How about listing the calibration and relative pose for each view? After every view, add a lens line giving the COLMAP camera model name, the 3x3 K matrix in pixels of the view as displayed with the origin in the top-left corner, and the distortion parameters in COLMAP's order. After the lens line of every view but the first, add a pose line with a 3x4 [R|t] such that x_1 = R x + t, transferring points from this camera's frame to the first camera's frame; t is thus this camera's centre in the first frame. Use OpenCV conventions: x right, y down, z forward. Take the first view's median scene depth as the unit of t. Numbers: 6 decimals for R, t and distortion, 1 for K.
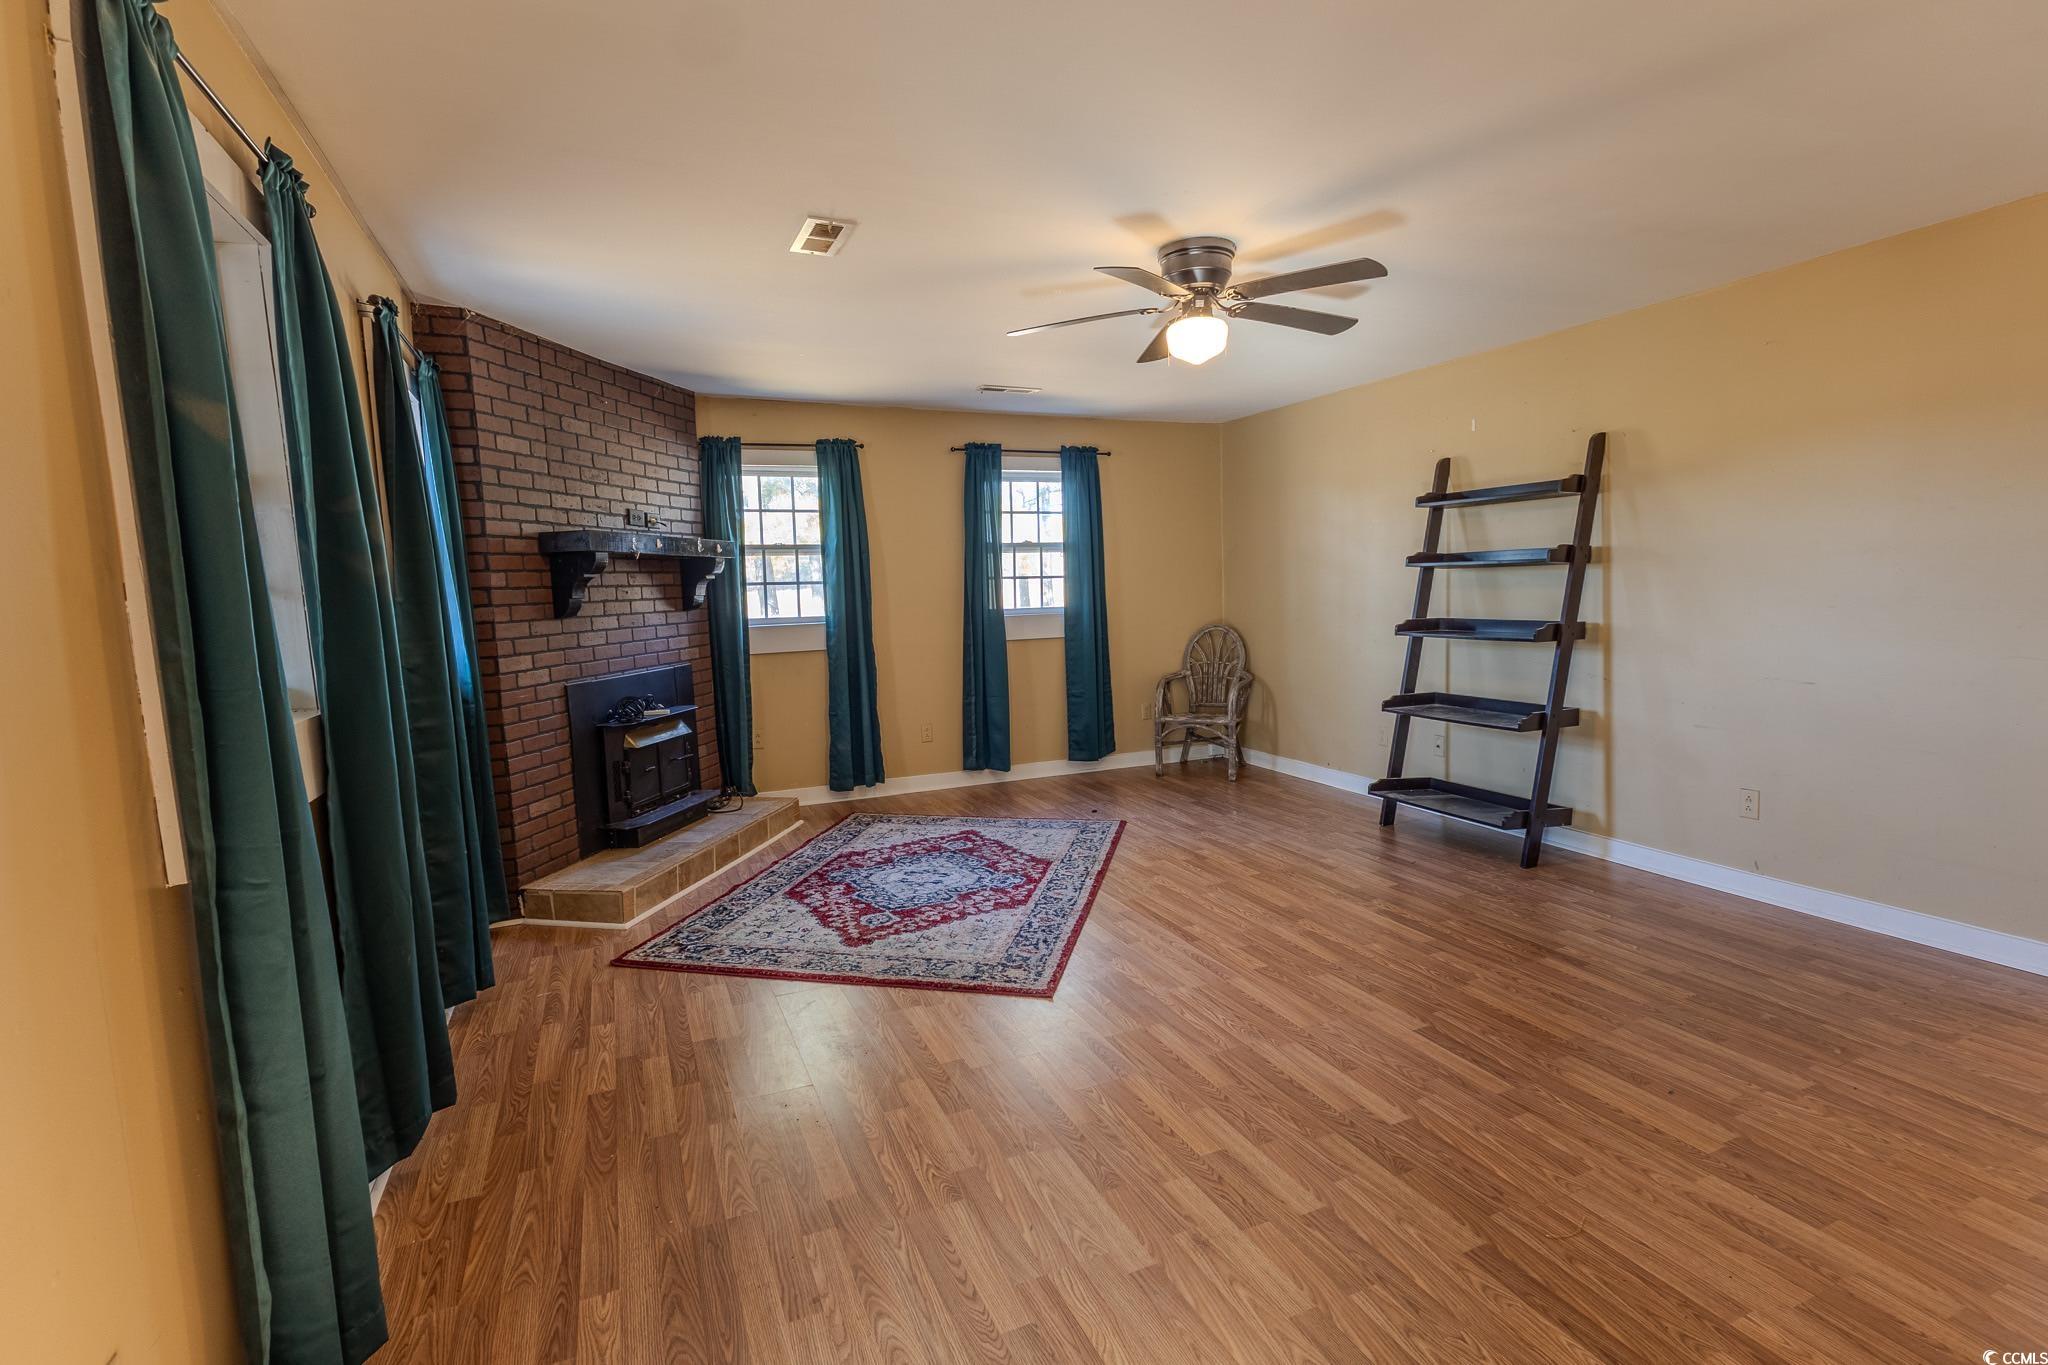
lens RADIAL K [[942.7, 0, 1027.5], [0, 942.7, 677.5], [0, 0, 1]] dist [0.000409, 0.001676]
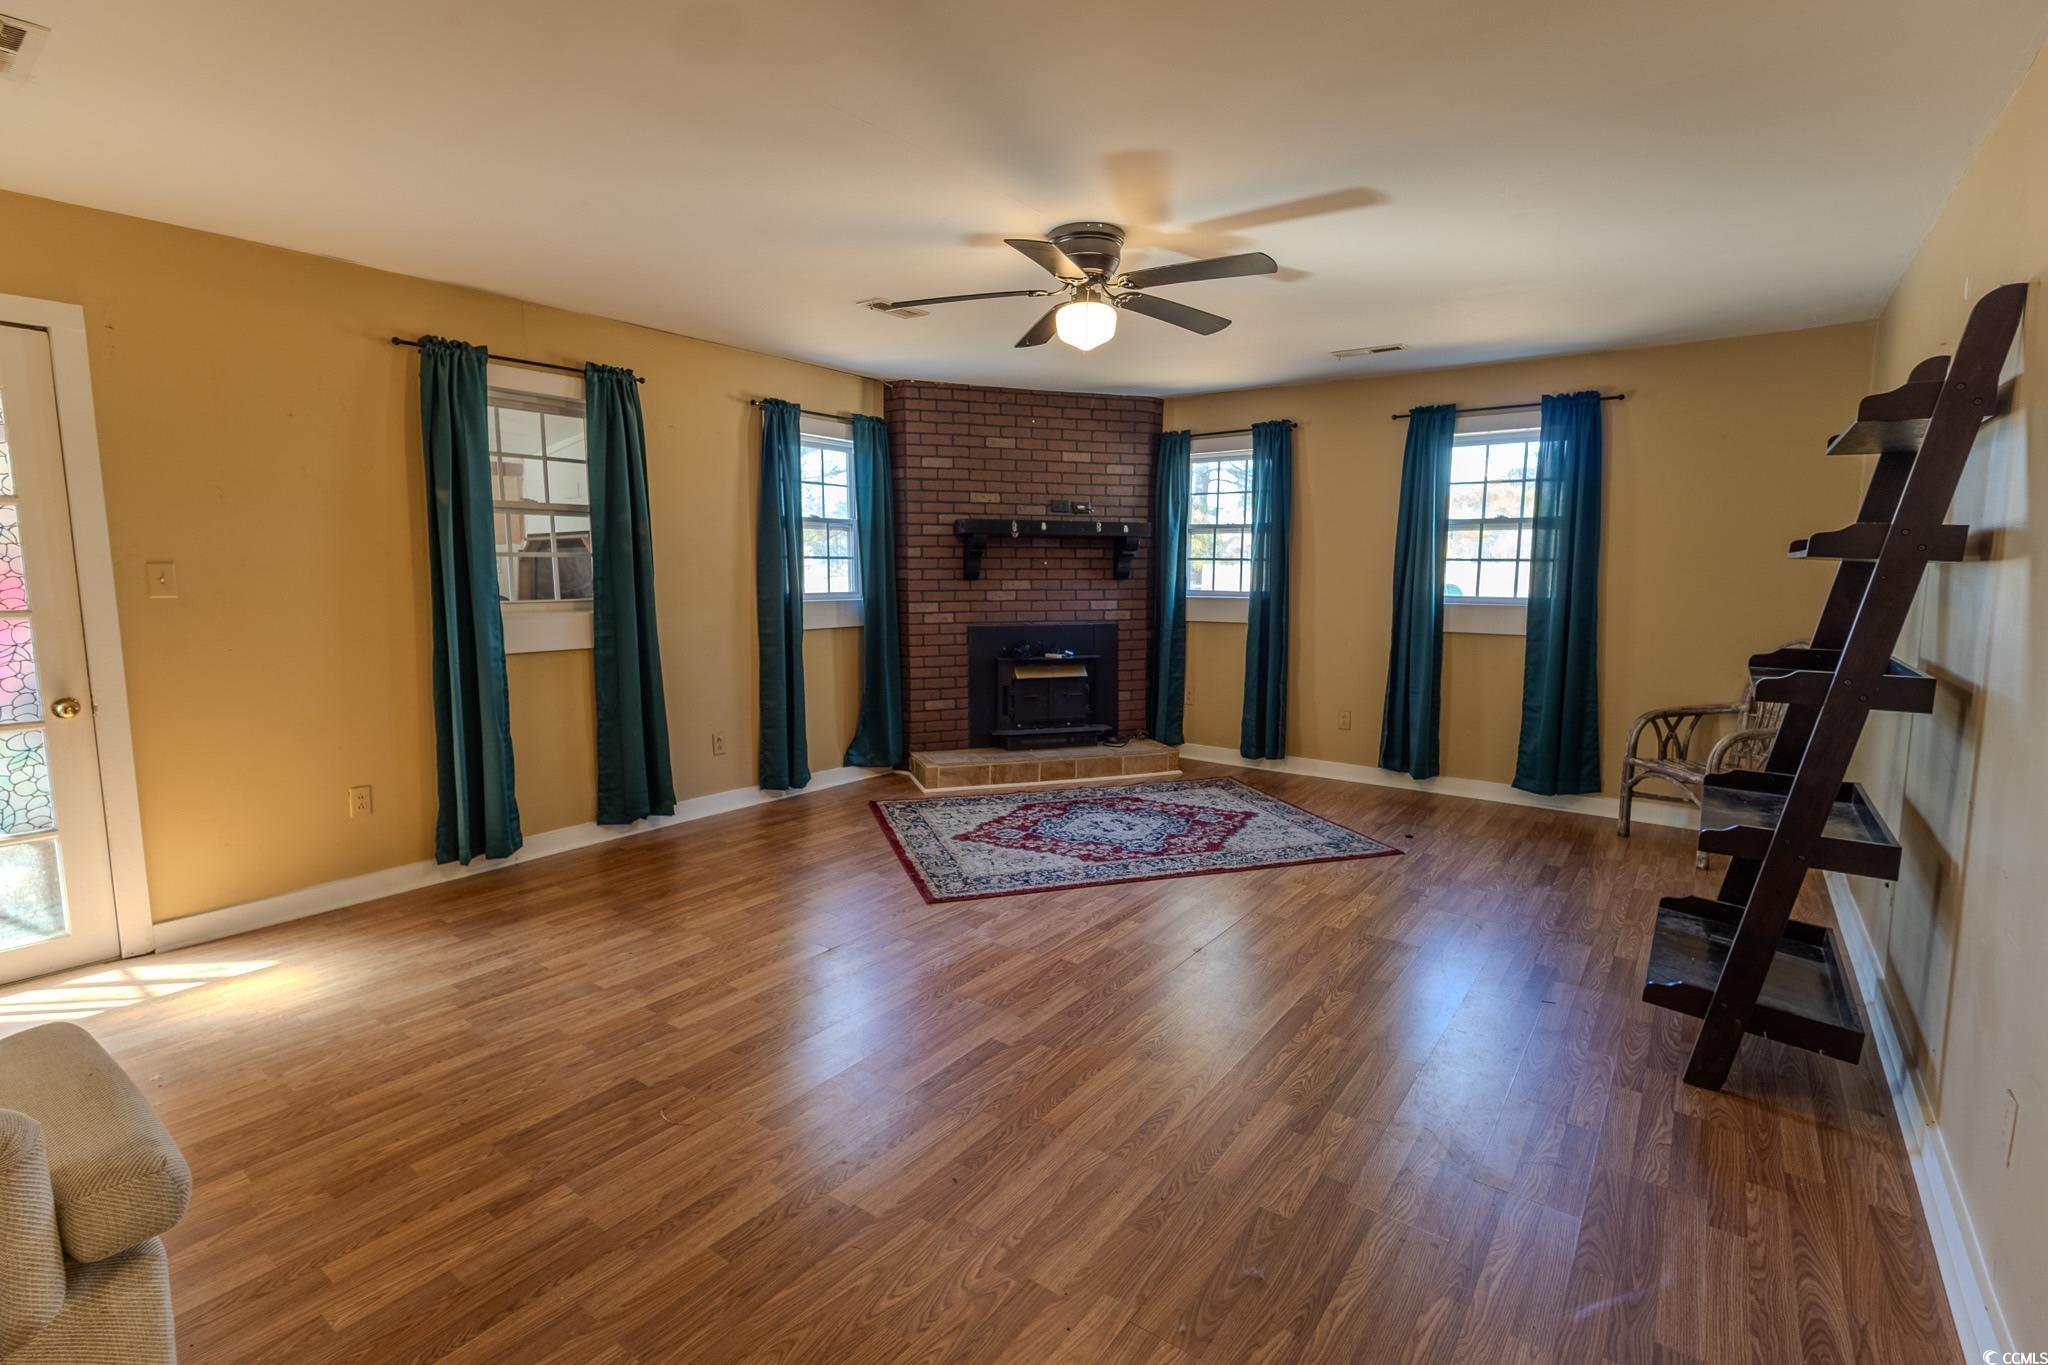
lens RADIAL K [[942.7, 0, 1027.5], [0, 942.7, 677.5], [0, 0, 1]] dist [0.000409, 0.001676]
pose [[0.499730, 0.132426, -0.855999, 0.770496], [-0.104313, 0.990252, 0.092298, -0.054497], [0.859877, 0.043168, 0.508672, 0.334010]]
